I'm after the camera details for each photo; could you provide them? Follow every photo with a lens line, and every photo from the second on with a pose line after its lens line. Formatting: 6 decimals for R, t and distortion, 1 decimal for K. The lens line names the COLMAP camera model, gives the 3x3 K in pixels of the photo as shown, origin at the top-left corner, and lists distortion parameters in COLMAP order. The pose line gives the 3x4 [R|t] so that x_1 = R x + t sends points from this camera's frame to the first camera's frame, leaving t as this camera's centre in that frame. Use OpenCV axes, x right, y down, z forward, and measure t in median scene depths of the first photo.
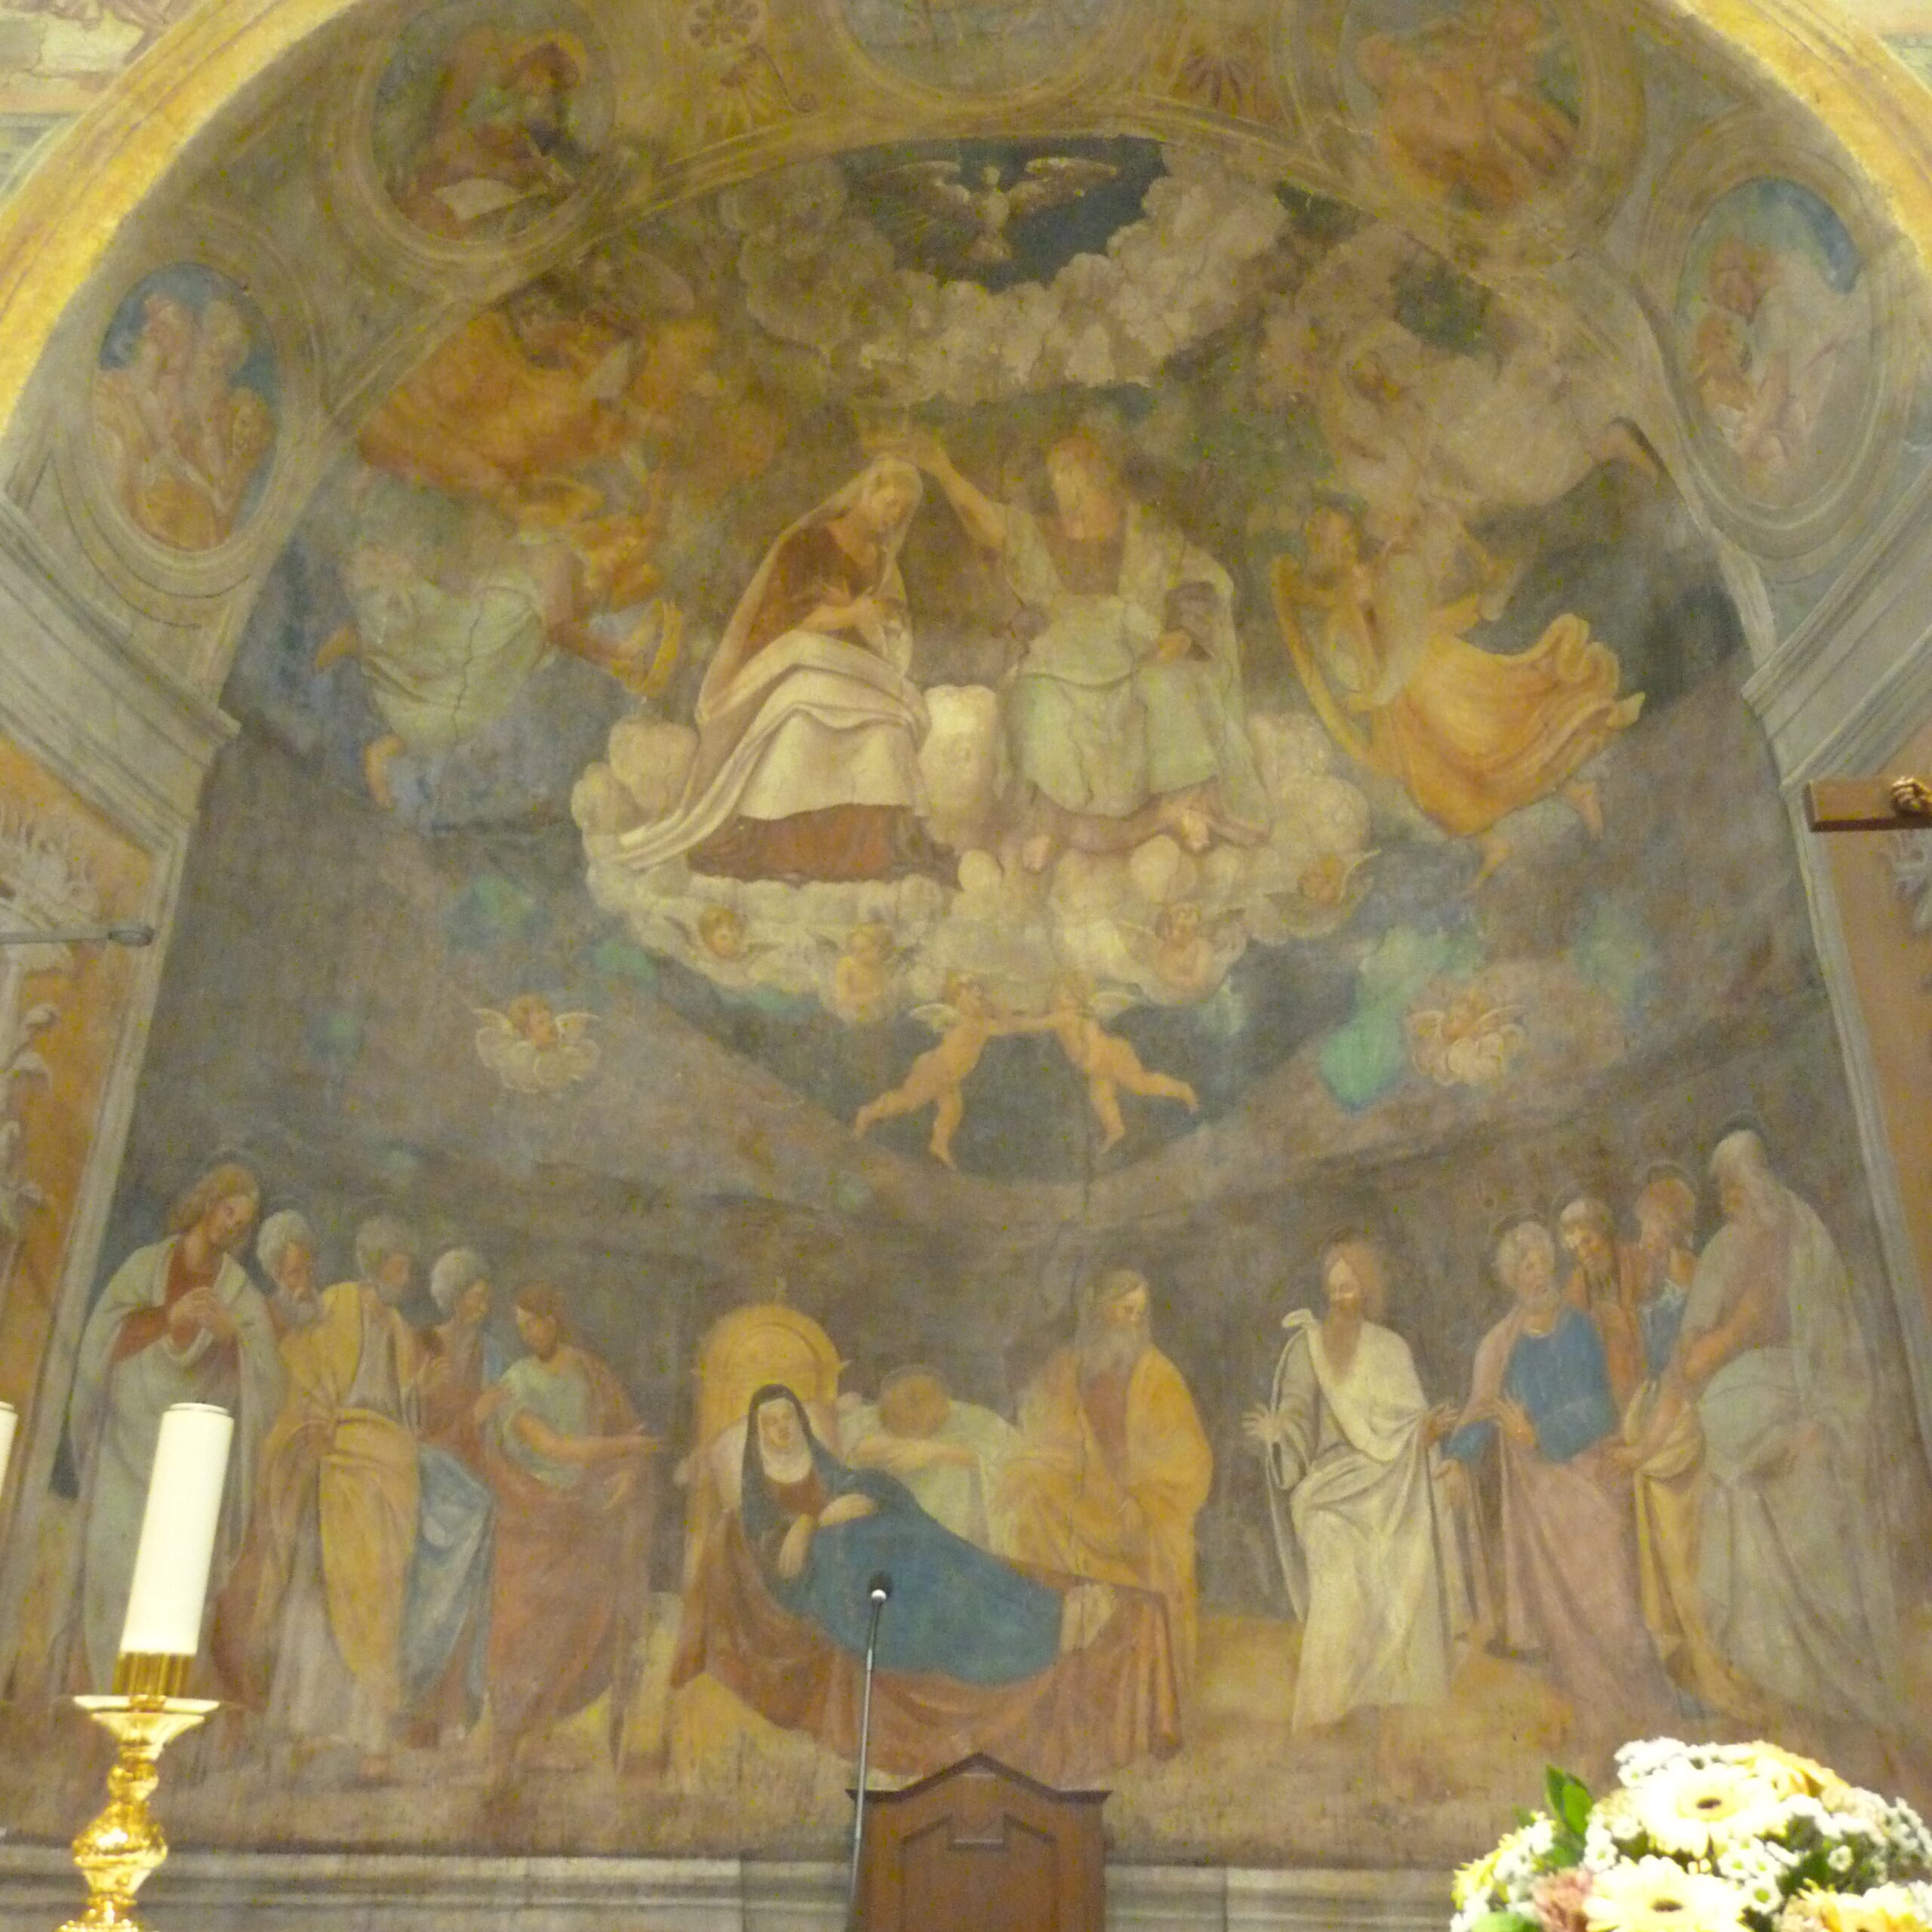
lens RADIAL K [[1940.5, 0, 972.9], [0, 1940.5, 957.7], [0, 0, 1]] dist [-0.038272, 0.030039]
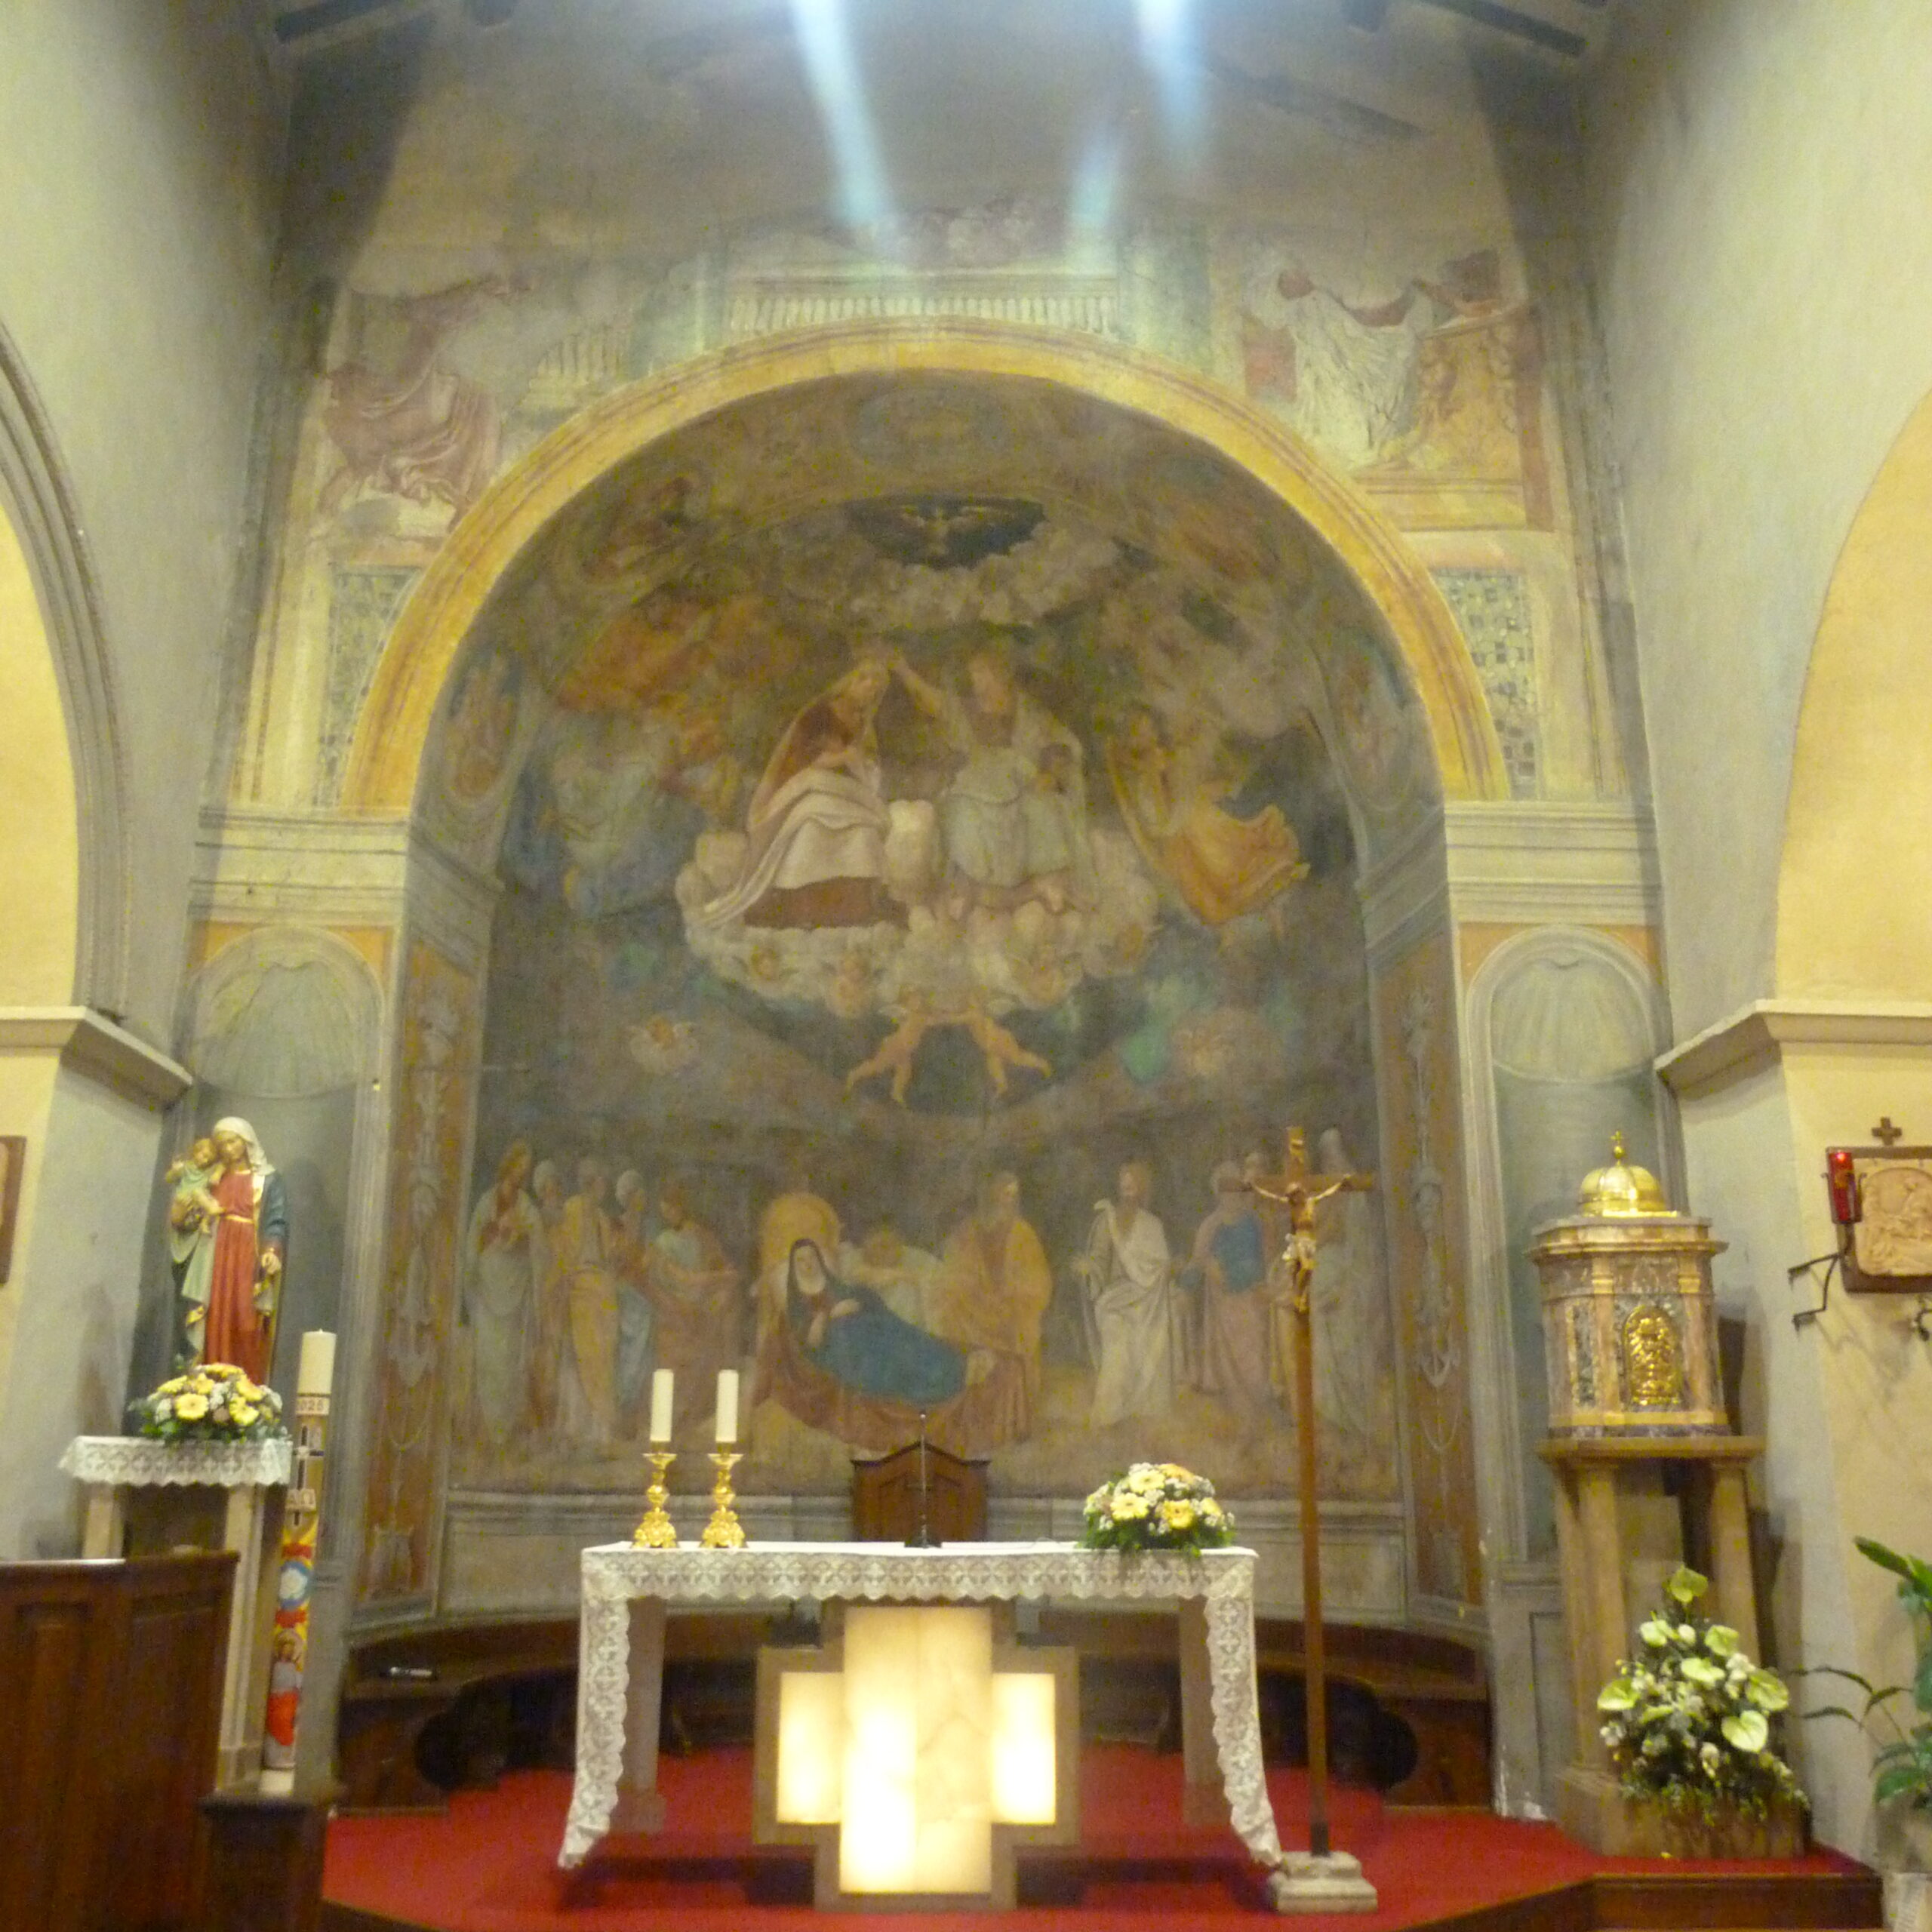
lens RADIAL K [[1960.3, 0, 966.0], [0, 1960.3, 966.0], [0, 0, 1]] dist [-0.023418, -0.018317]
pose [[0.998527, 0.009511, 0.053420, -0.053335], [-0.018580, 0.984932, 0.171941, -0.329767], [-0.050980, -0.172680, 0.983658, -0.705999]]
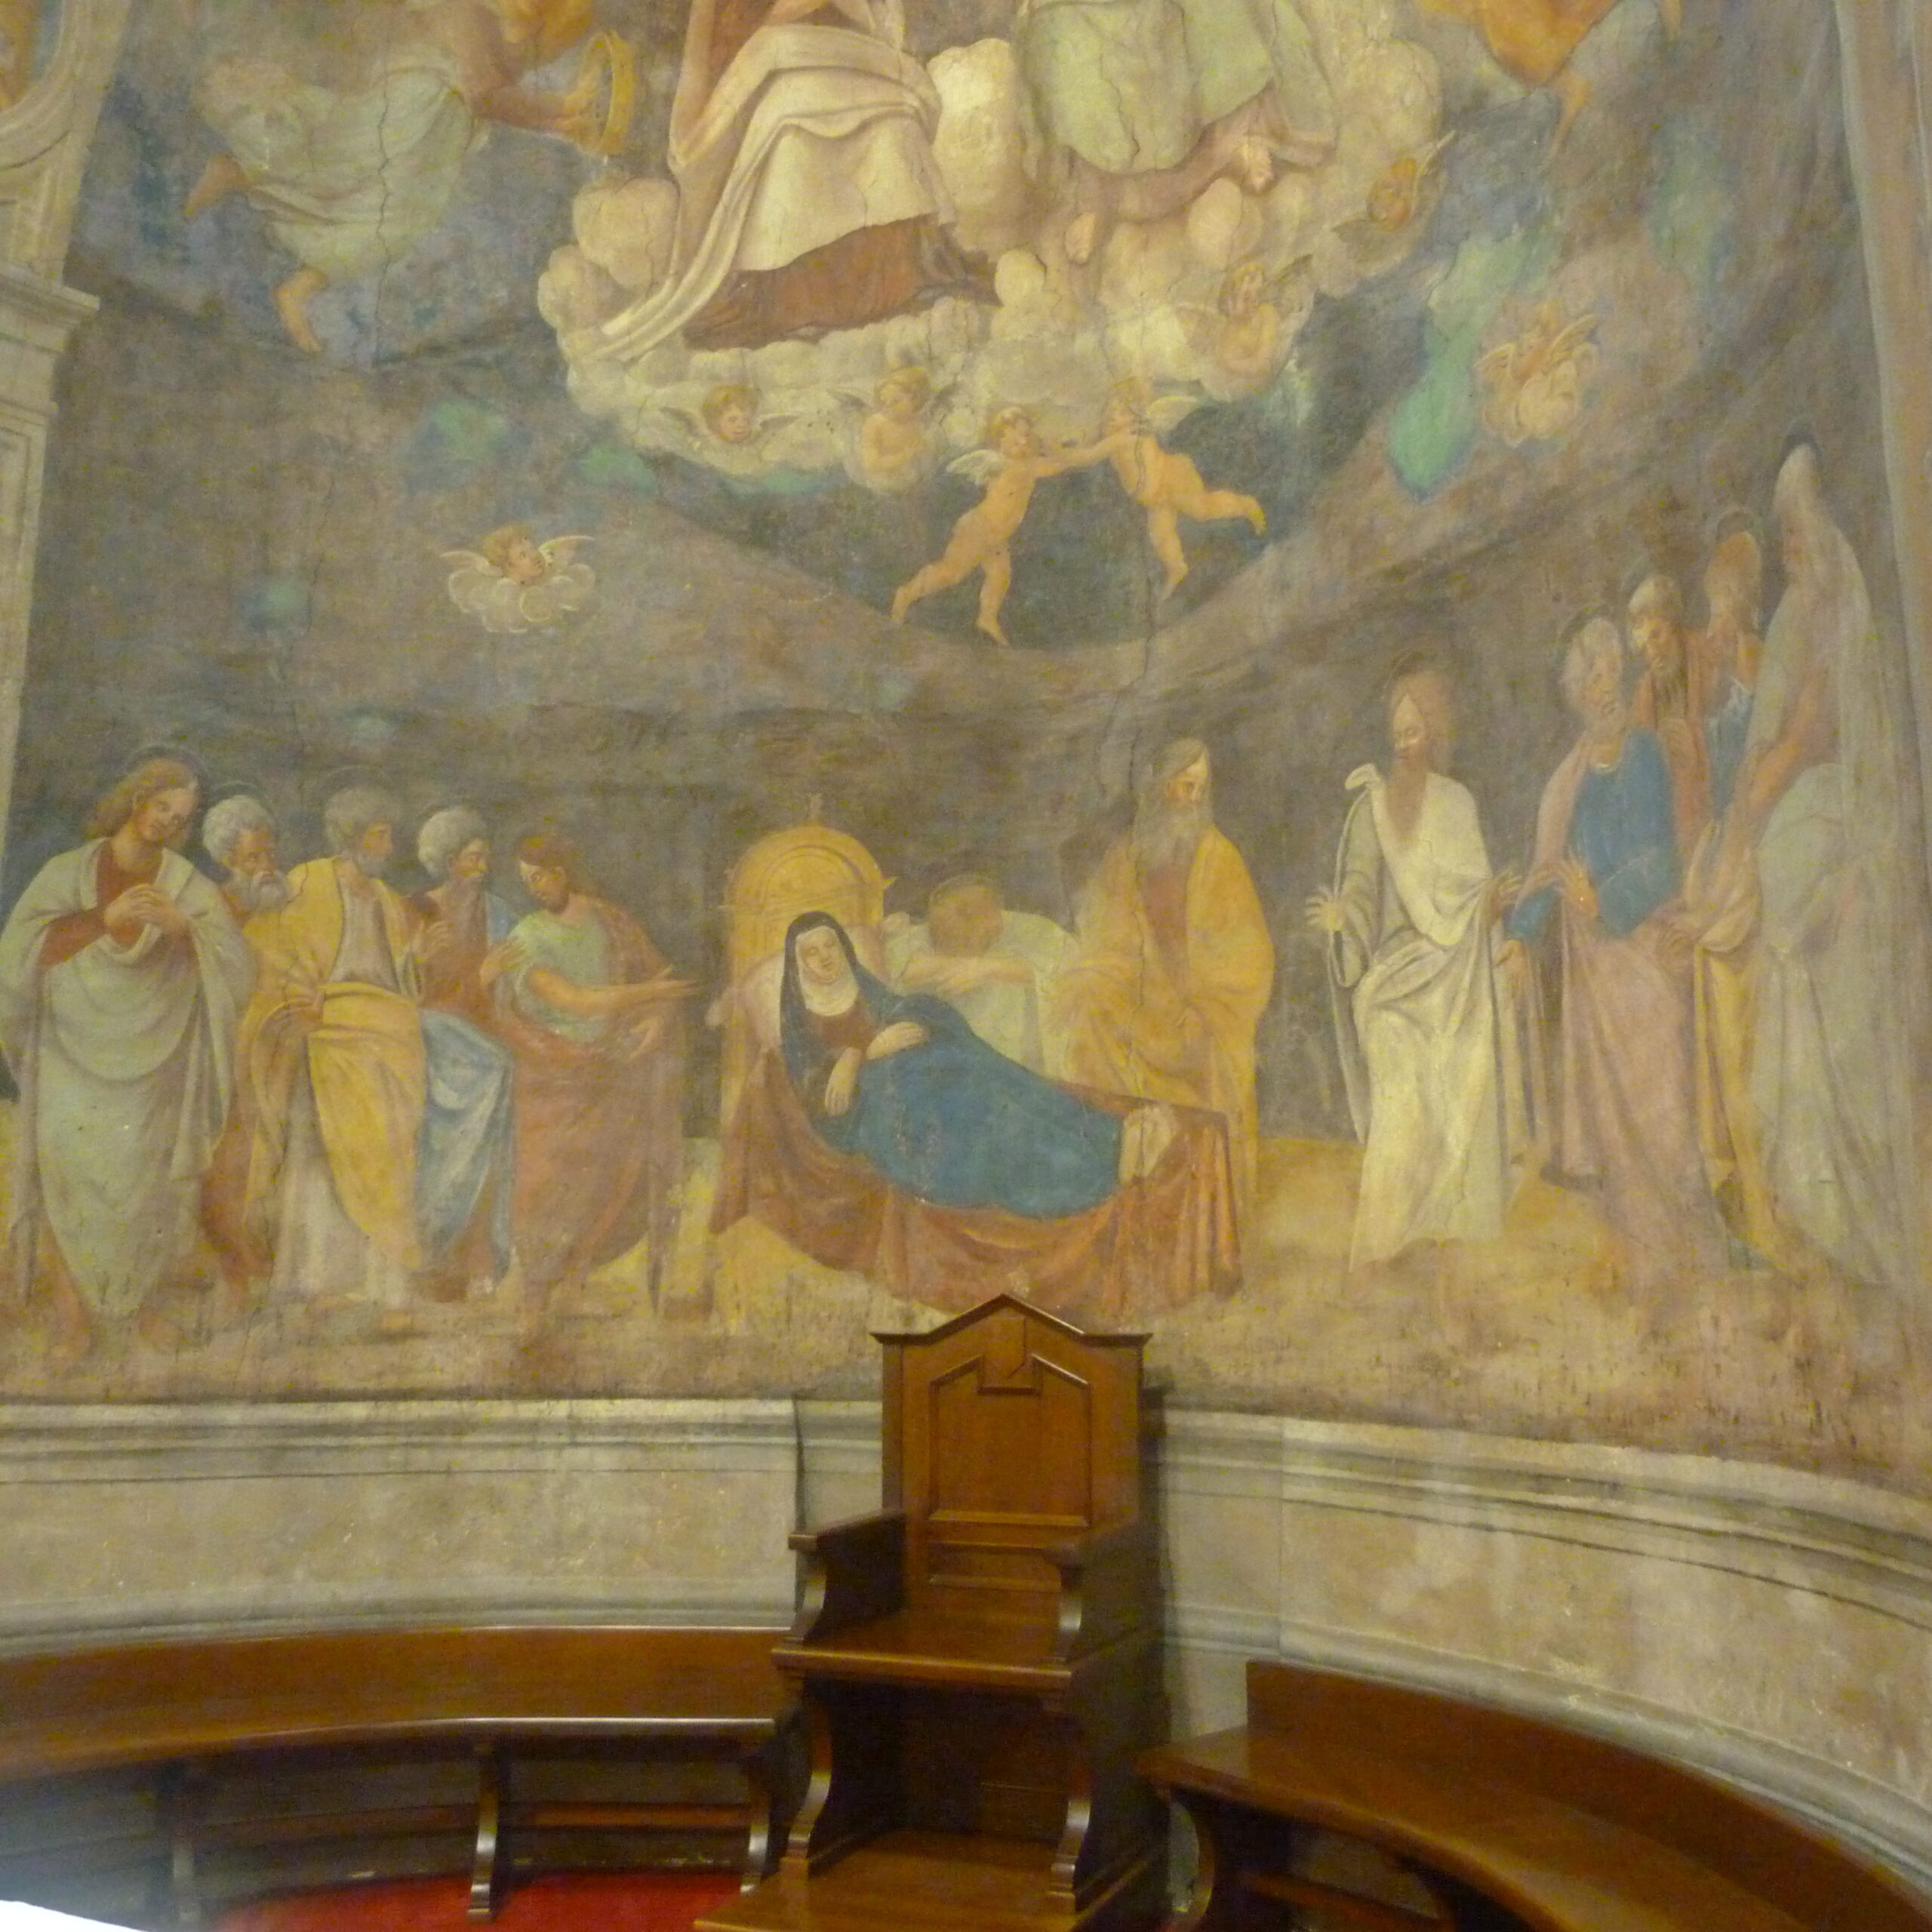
lens RADIAL K [[1930.0, 0, 966.0], [0, 1930.0, 966.0], [0, 0, 1]] dist [-0.045358, 0.023270]
pose [[0.911607, -0.074698, -0.404218, 0.331170], [0.181209, 0.955672, 0.232064, 0.047699], [0.368965, -0.284800, 0.884734, 0.218297]]
